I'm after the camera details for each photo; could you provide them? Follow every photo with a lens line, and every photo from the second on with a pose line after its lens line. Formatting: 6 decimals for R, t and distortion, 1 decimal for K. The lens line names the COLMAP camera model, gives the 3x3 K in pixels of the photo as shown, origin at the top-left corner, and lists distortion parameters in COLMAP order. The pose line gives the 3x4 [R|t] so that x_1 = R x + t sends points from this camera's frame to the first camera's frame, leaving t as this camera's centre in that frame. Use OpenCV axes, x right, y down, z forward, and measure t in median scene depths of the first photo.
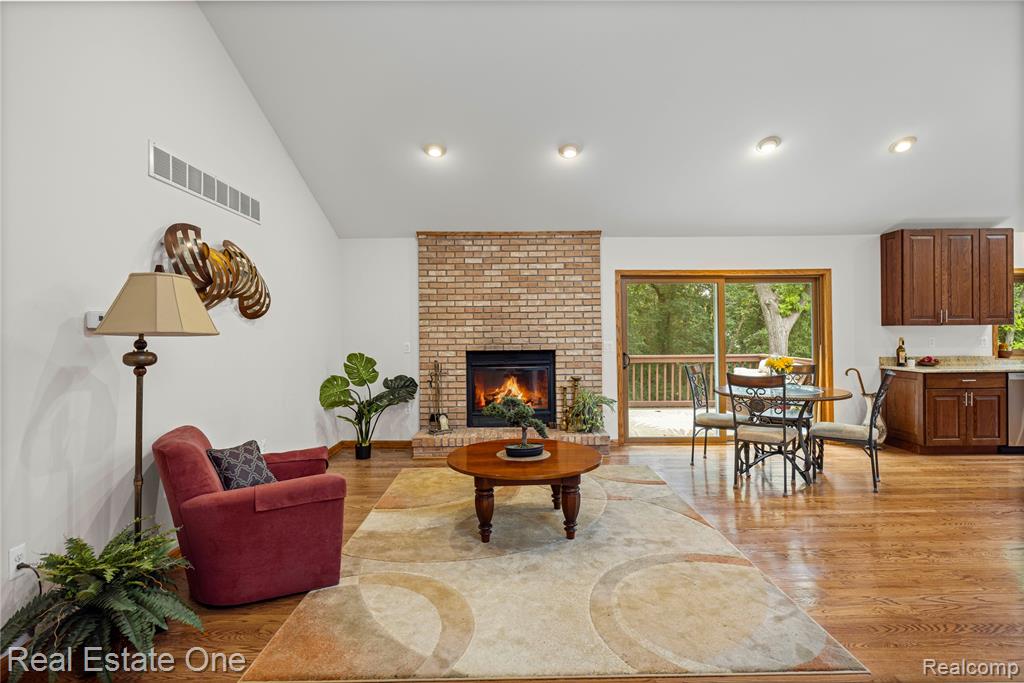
lens RADIAL K [[509.4, 0, 512.4], [0, 509.4, 335.6], [0, 0, 1]] dist [0.001840, -0.002986]
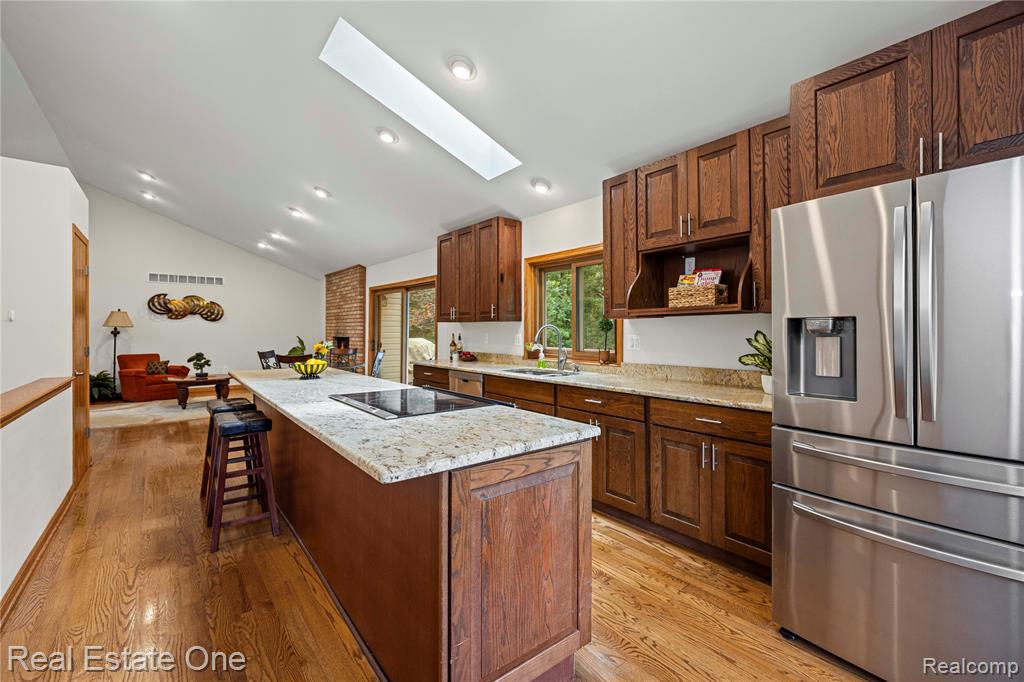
lens RADIAL K [[432.4, 0, 516.0], [0, 432.4, 331.9], [0, 0, 1]] dist [-0.001712, -0.001436]
pose [[0.635020, 0.015216, -0.772346, 1.559121], [-0.008342, 0.999883, 0.012840, -0.012375], [0.772450, -0.001710, 0.635073, 0.513786]]
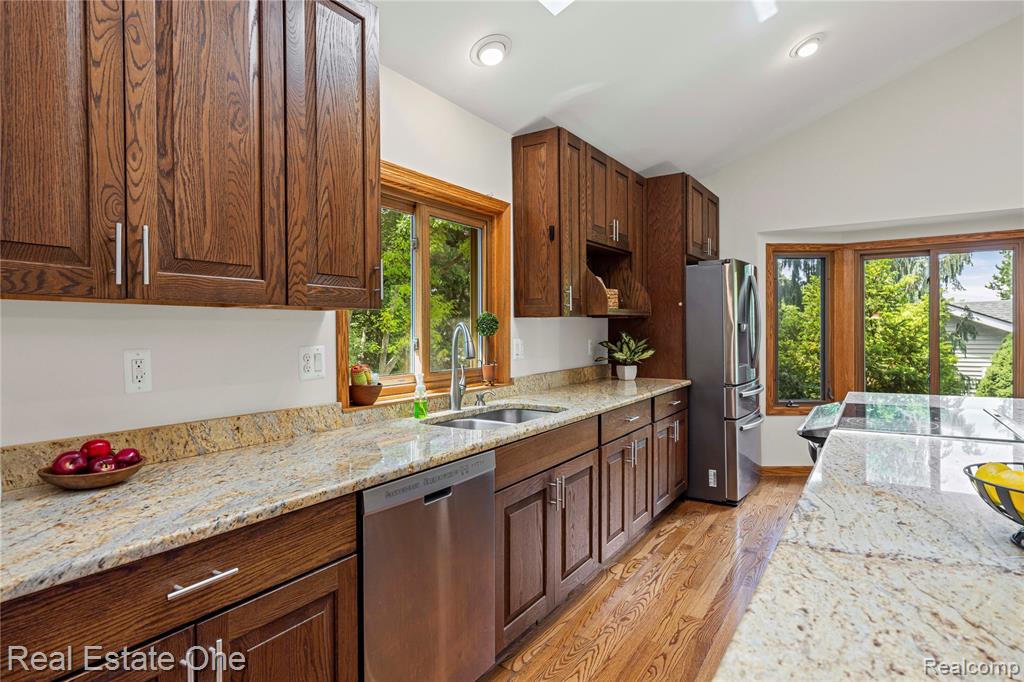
lens RADIAL K [[556.0, 0, 512.5], [0, 556.0, 336.2], [0, 0, 1]] dist [0.000674, -0.003354]
pose [[0.543501, -0.000903, 0.839408, 0.711544], [0.004097, 0.999990, -0.001577, -0.003454], [-0.839399, 0.004296, 0.543499, 0.715122]]
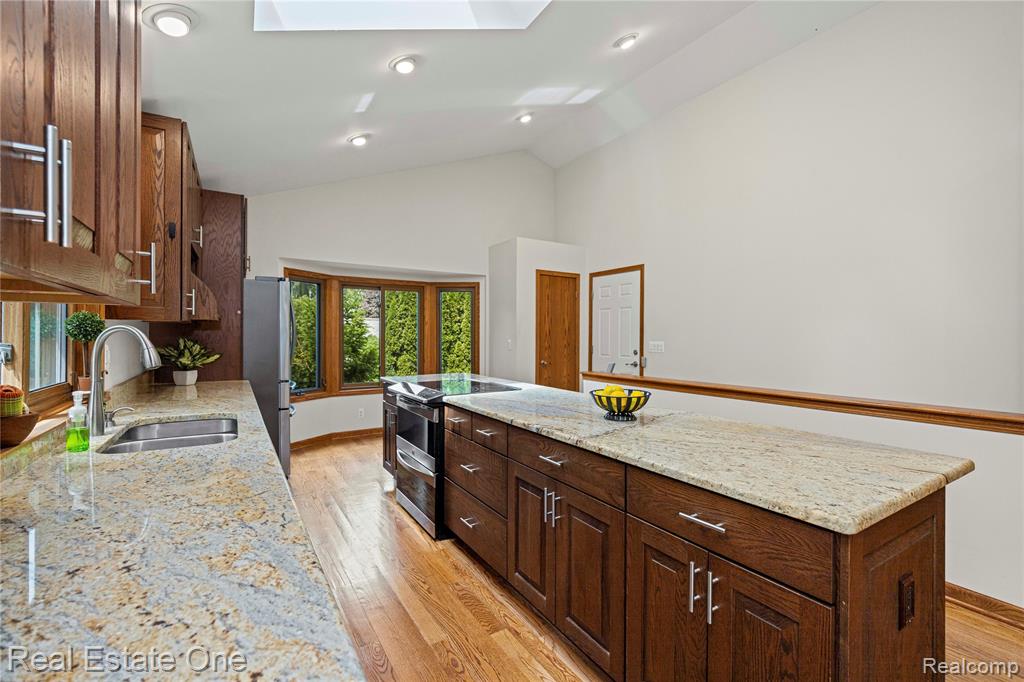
lens RADIAL K [[442.6, 0, 515.0], [0, 442.6, 336.2], [0, 0, 1]] dist [0.001001, 0.000143]
pose [[-0.537678, 0.008512, 0.843107, 0.682877], [0.008374, 0.999954, -0.004755, -0.004416], [-0.843109, 0.004503, -0.537724, 0.930344]]
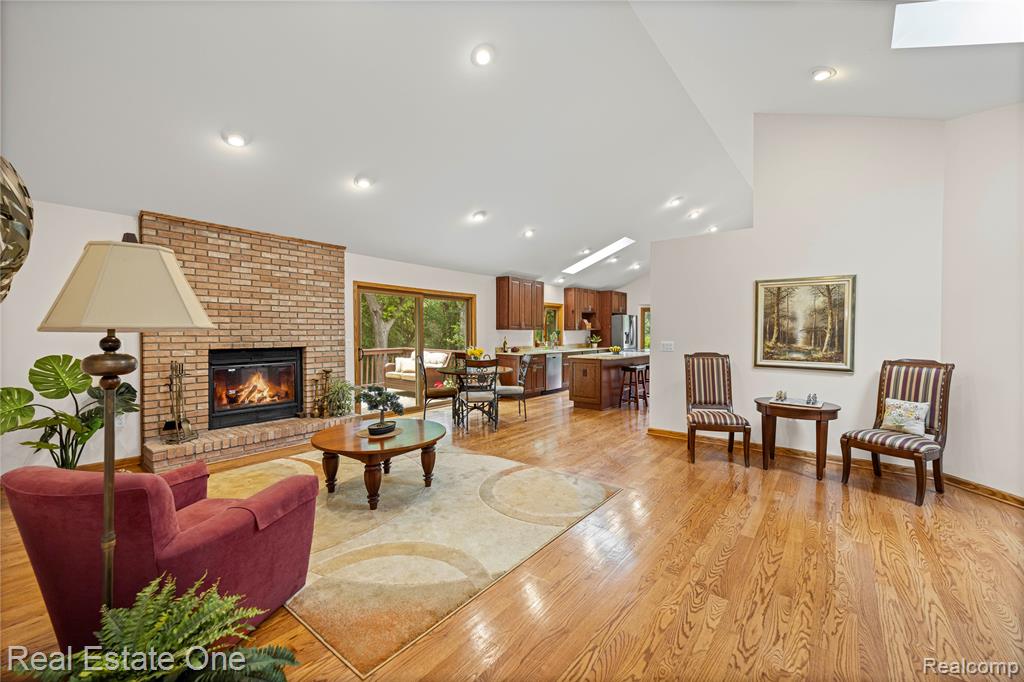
lens RADIAL K [[407.1, 0, 512.5], [0, 407.1, 336.6], [0, 0, 1]] dist [0.001378, -0.000835]
pose [[0.626193, 0.002549, 0.779664, -0.327849], [-0.006905, 0.999974, 0.002276, 0.000888], [-0.779637, -0.006809, 0.626194, 0.090223]]
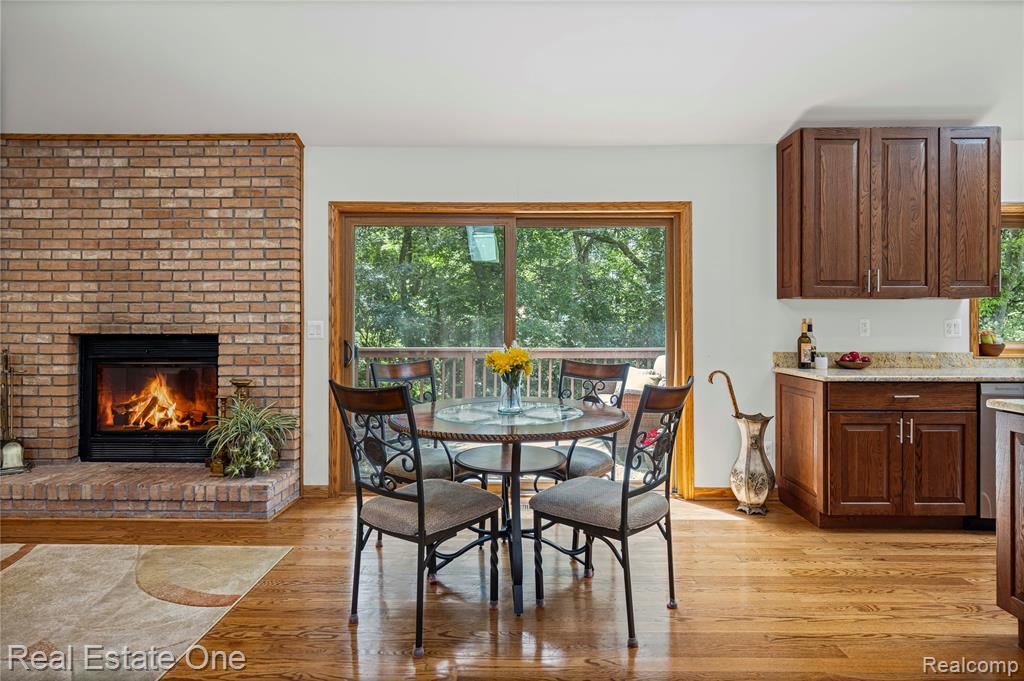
lens RADIAL K [[556.0, 0, 512.4], [0, 556.0, 326.7], [0, 0, 1]] dist [0.000674, -0.003354]
pose [[0.999737, 0.010402, -0.020453, 0.442012], [-0.010476, 0.999939, -0.003547, 0.018351], [0.020414, 0.003760, 0.999785, 0.360676]]
